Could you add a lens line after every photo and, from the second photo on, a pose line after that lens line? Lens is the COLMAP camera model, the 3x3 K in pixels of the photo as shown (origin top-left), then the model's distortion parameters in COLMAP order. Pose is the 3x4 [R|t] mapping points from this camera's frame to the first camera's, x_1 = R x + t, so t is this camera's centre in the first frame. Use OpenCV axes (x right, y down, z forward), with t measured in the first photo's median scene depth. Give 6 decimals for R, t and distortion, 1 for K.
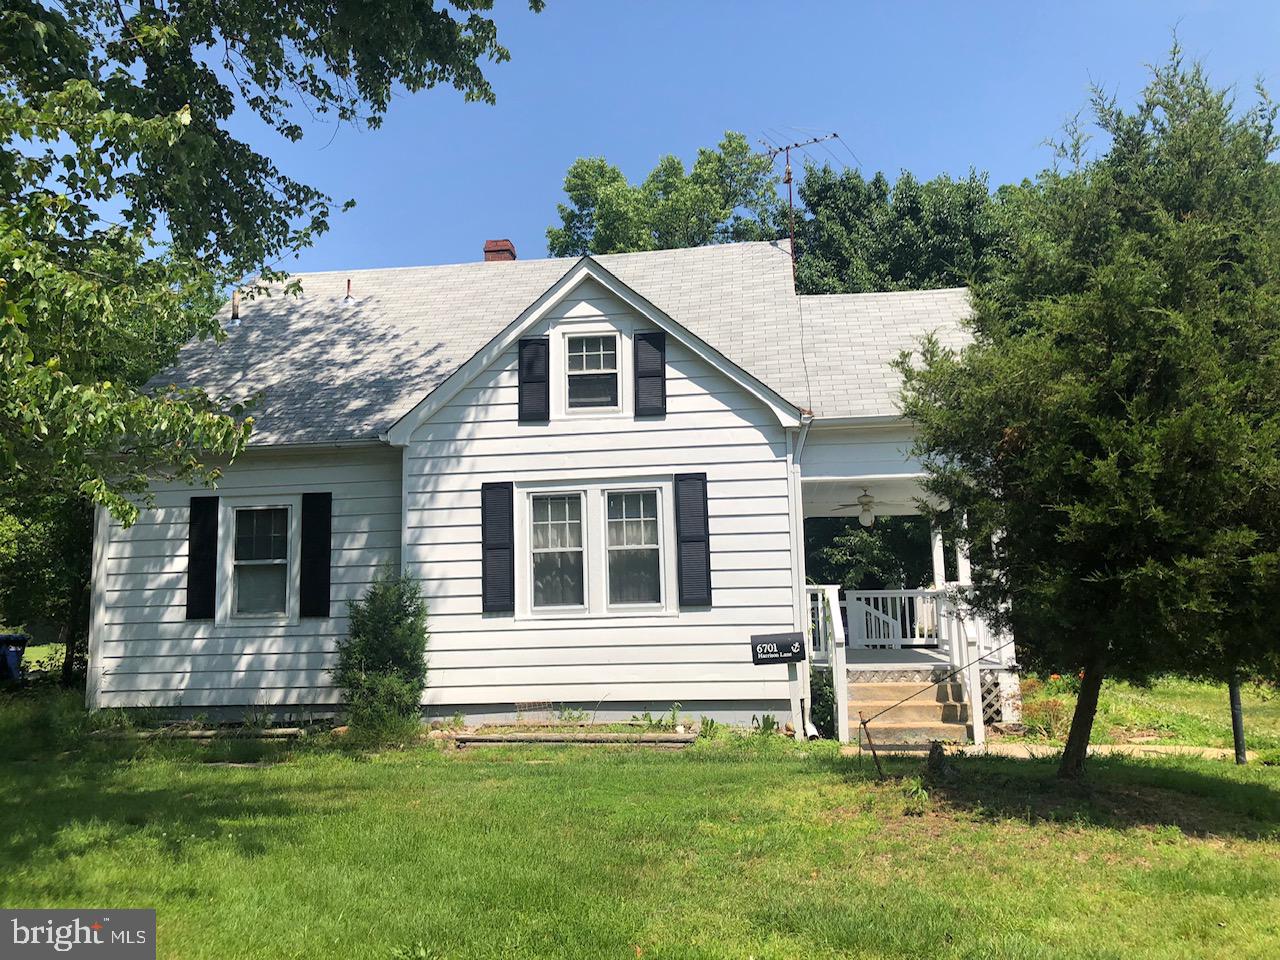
lens RADIAL K [[1043.6, 0, 640.0], [0, 1043.6, 480.0], [0, 0, 1]] dist [0.012460, 0.001264]
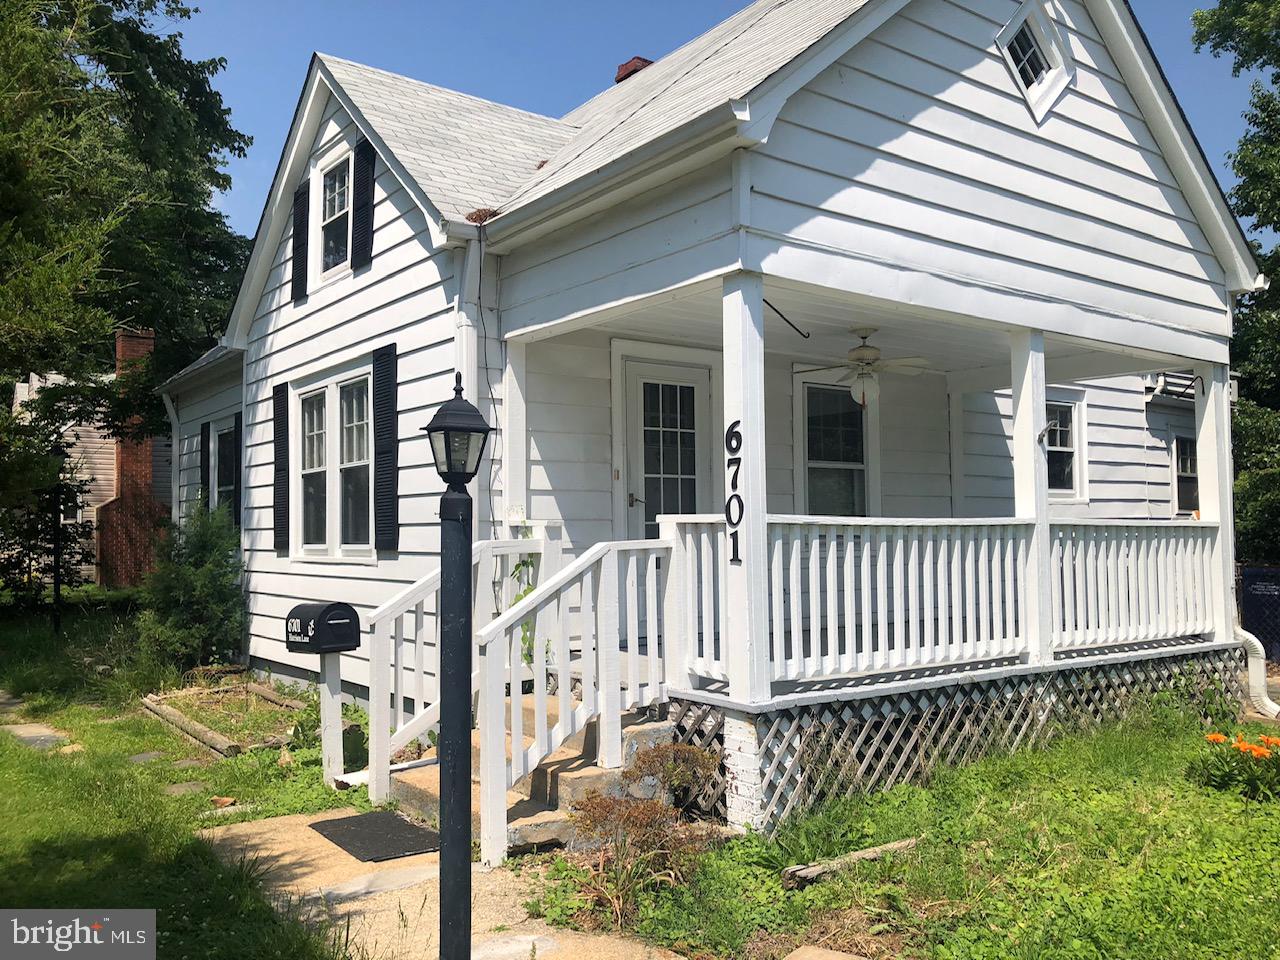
lens RADIAL K [[1043.6, 0, 640.0], [0, 1043.6, 480.0], [0, 0, 1]] dist [0.012460, 0.001264]
pose [[0.699784, -0.016713, -0.714159, 0.608631], [0.082675, 0.994903, 0.057727, 0.050462], [0.709554, -0.099439, 0.697599, 0.646694]]
